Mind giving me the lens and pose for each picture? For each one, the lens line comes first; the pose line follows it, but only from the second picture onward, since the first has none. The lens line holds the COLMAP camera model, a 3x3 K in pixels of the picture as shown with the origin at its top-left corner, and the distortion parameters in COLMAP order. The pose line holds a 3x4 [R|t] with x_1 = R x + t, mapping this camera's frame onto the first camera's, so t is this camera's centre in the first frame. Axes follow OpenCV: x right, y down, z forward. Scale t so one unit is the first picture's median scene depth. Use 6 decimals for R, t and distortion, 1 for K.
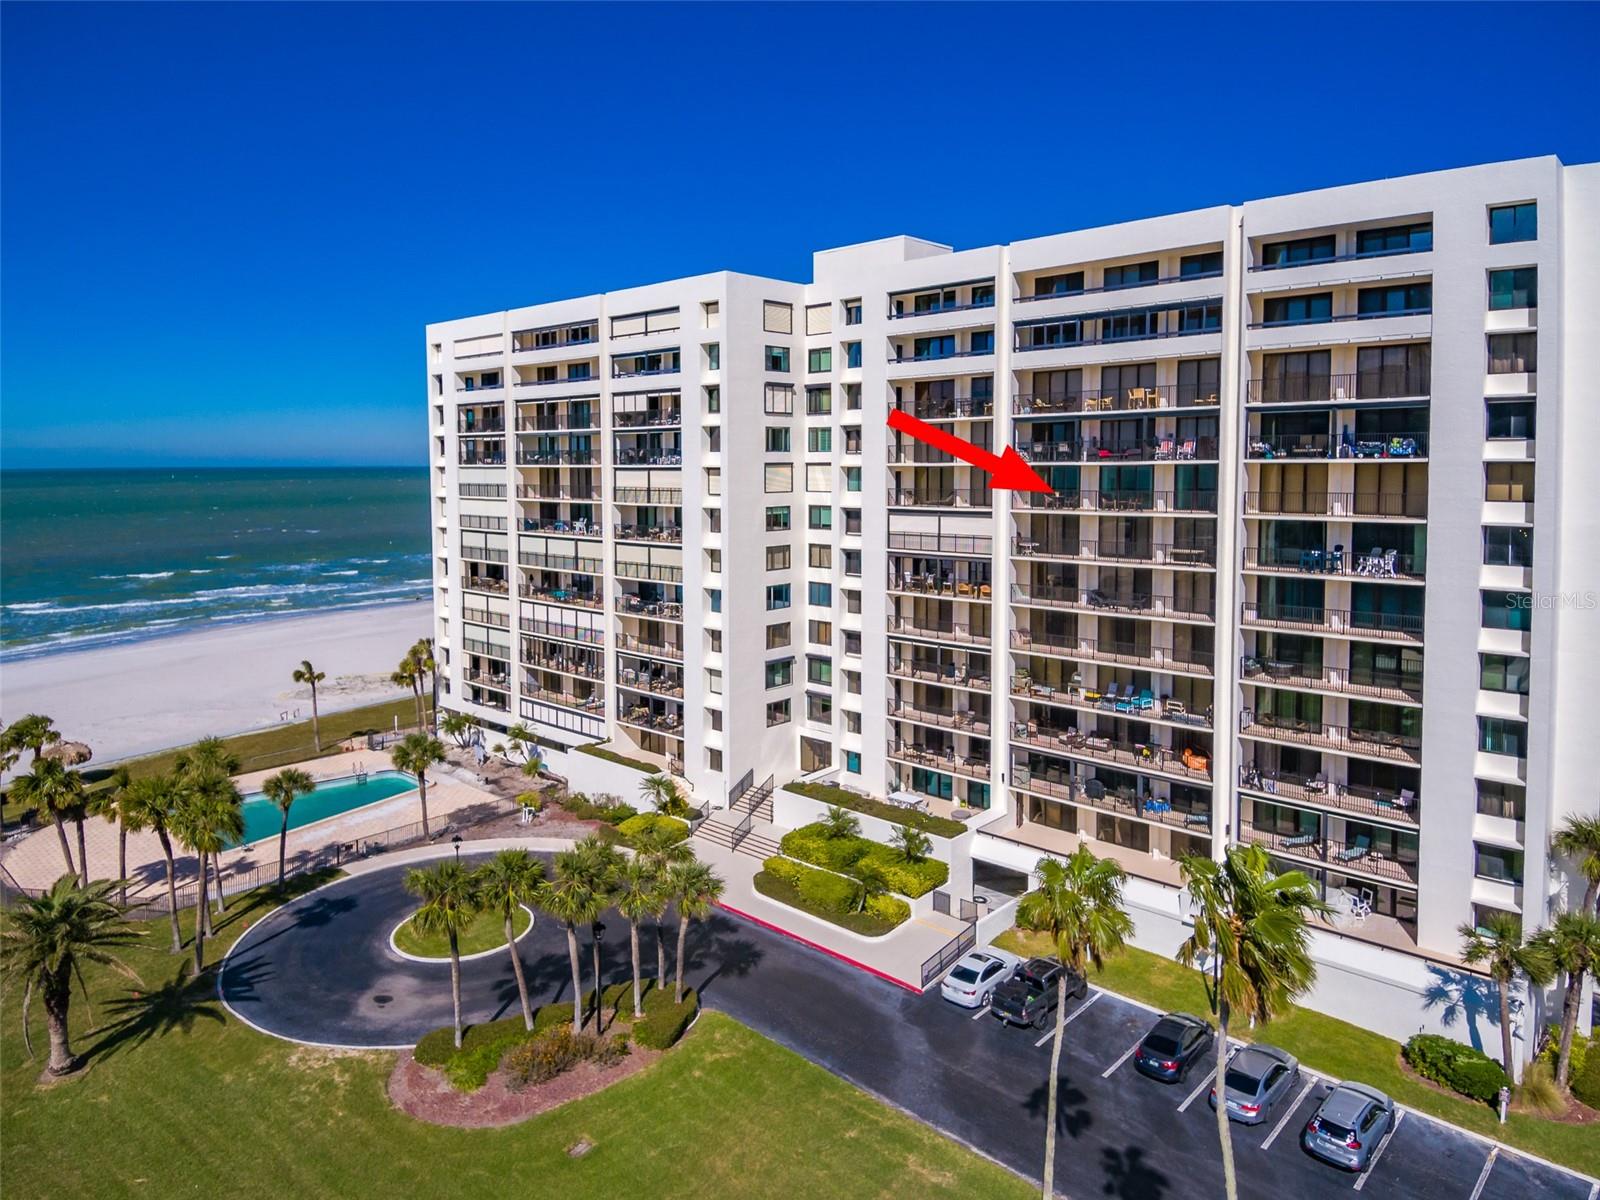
lens RADIAL K [[1052.7, 0, 801.6], [0, 1052.7, 514.9], [0, 0, 1]] dist [0.029809, -0.028533]
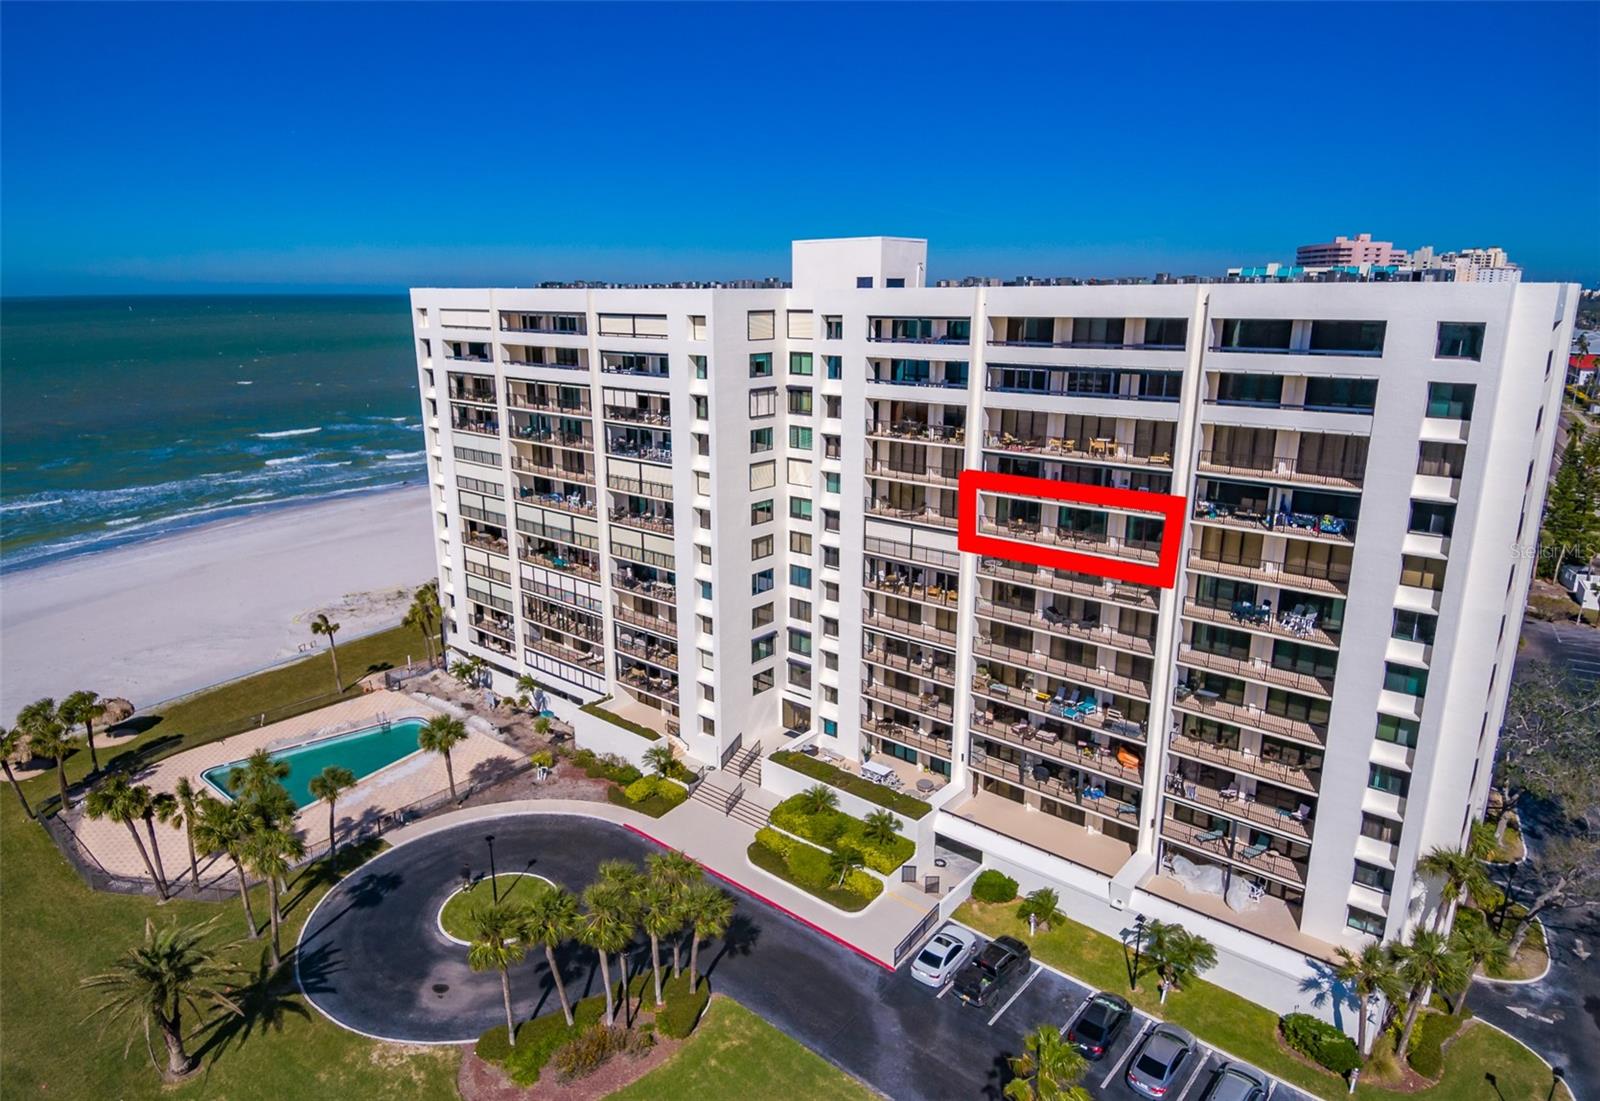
lens RADIAL K [[993.0, 0, 801.6], [0, 993.0, 528.8], [0, 0, 1]] dist [0.050843, -0.071406]
pose [[0.999098, -0.005585, 0.042087, -0.029761], [-0.002582, 0.981484, 0.191524, -0.210834], [-0.042377, -0.191460, 0.980585, -0.011791]]
